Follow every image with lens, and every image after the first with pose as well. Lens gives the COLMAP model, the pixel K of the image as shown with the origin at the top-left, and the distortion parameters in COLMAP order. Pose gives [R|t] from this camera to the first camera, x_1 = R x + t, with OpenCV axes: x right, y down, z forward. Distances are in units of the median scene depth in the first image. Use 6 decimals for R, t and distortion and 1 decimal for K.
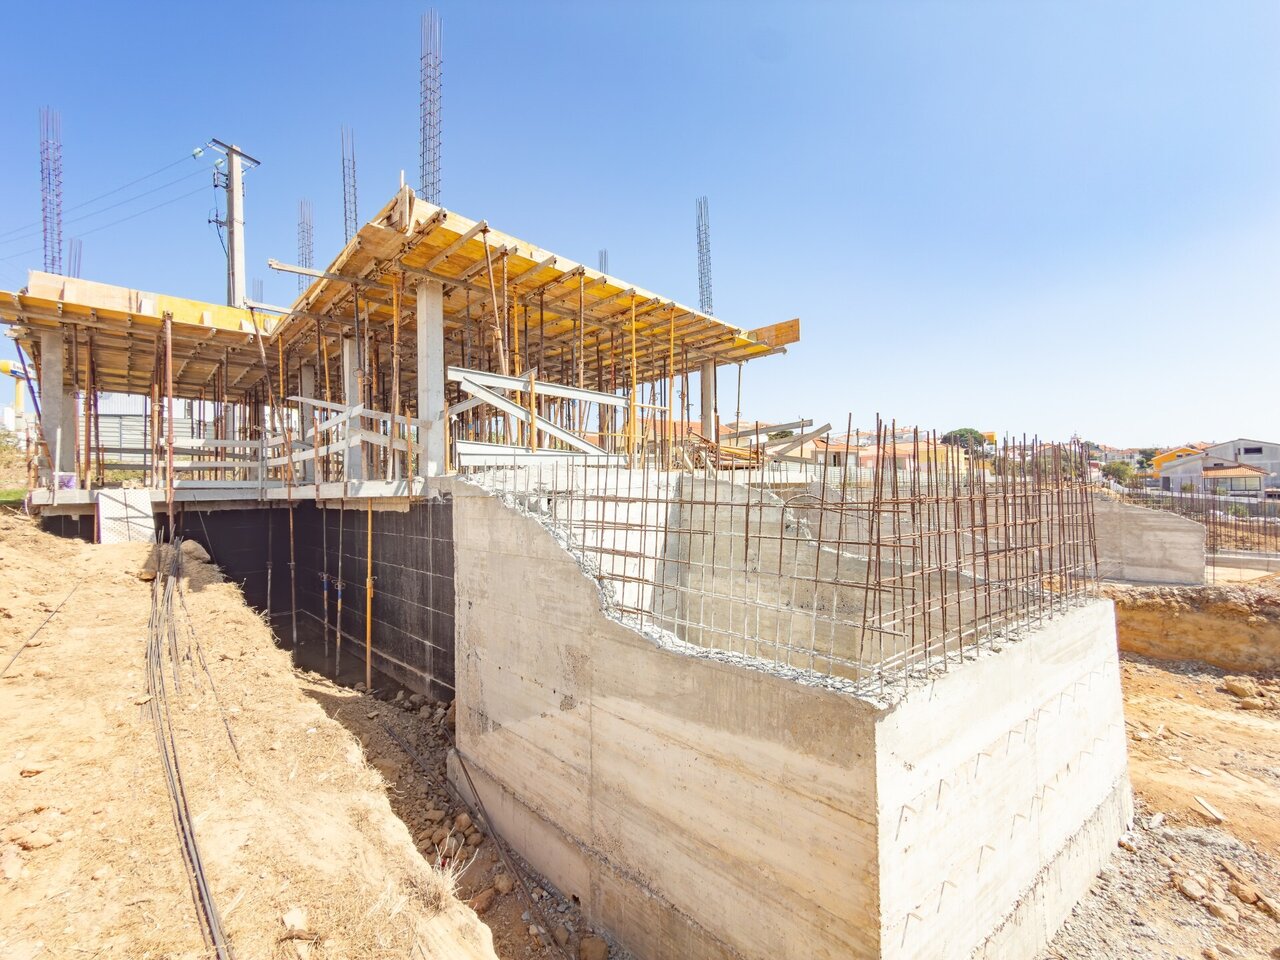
lens RADIAL K [[511.1, 0, 642.3], [0, 511.1, 484.4], [0, 0, 1]] dist [-0.000755, -0.000090]
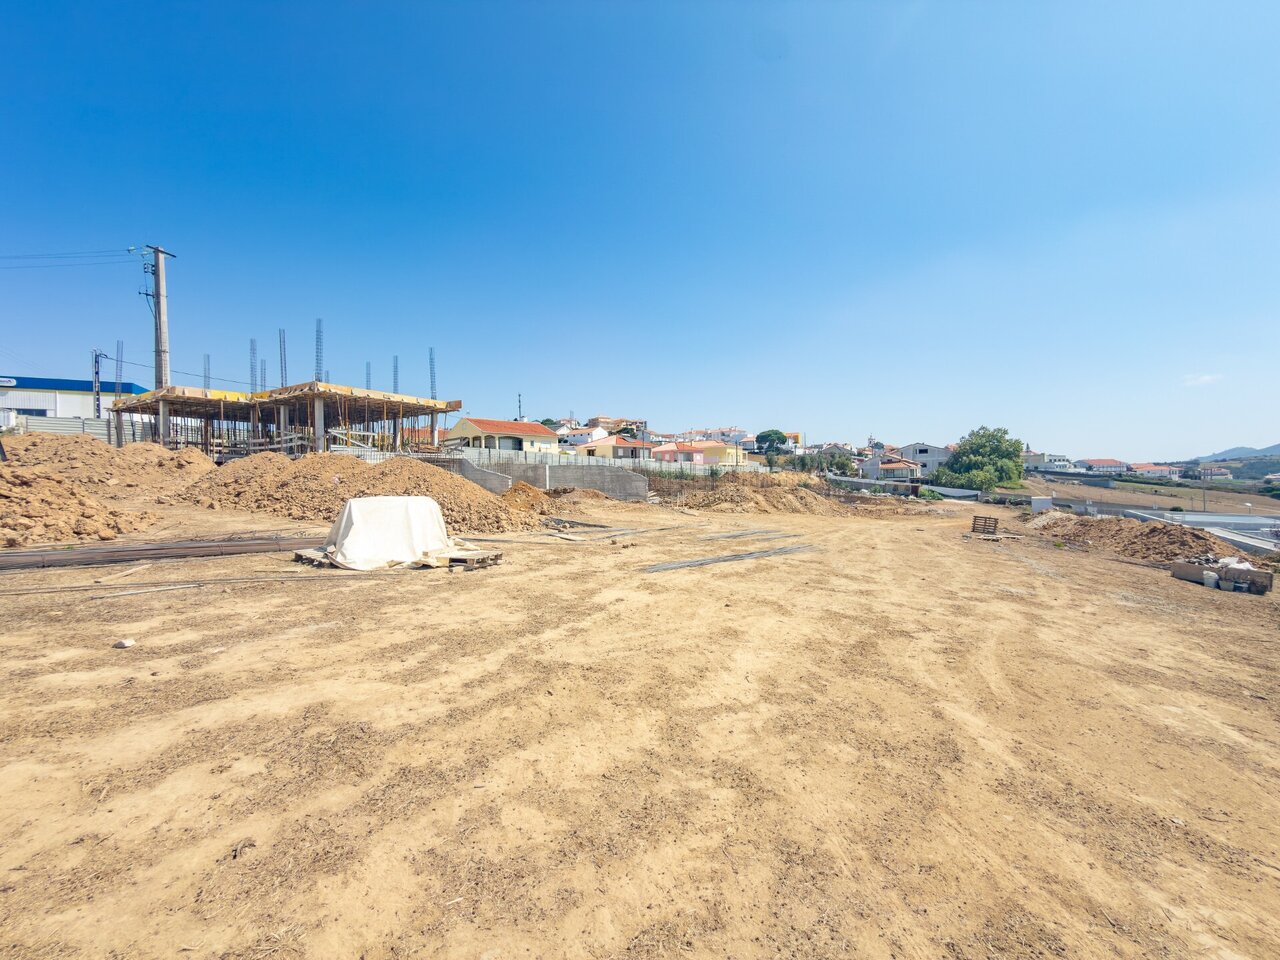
lens RADIAL K [[511.0, 0, 640.8], [0, 511.0, 480.2], [0, 0, 1]] dist [-0.000566, 0.000006]
pose [[0.971662, 0.001469, 0.236370, 0.579134], [-0.002832, 0.999981, 0.005431, 0.092795], [-0.236358, -0.005946, 0.971648, -1.885456]]
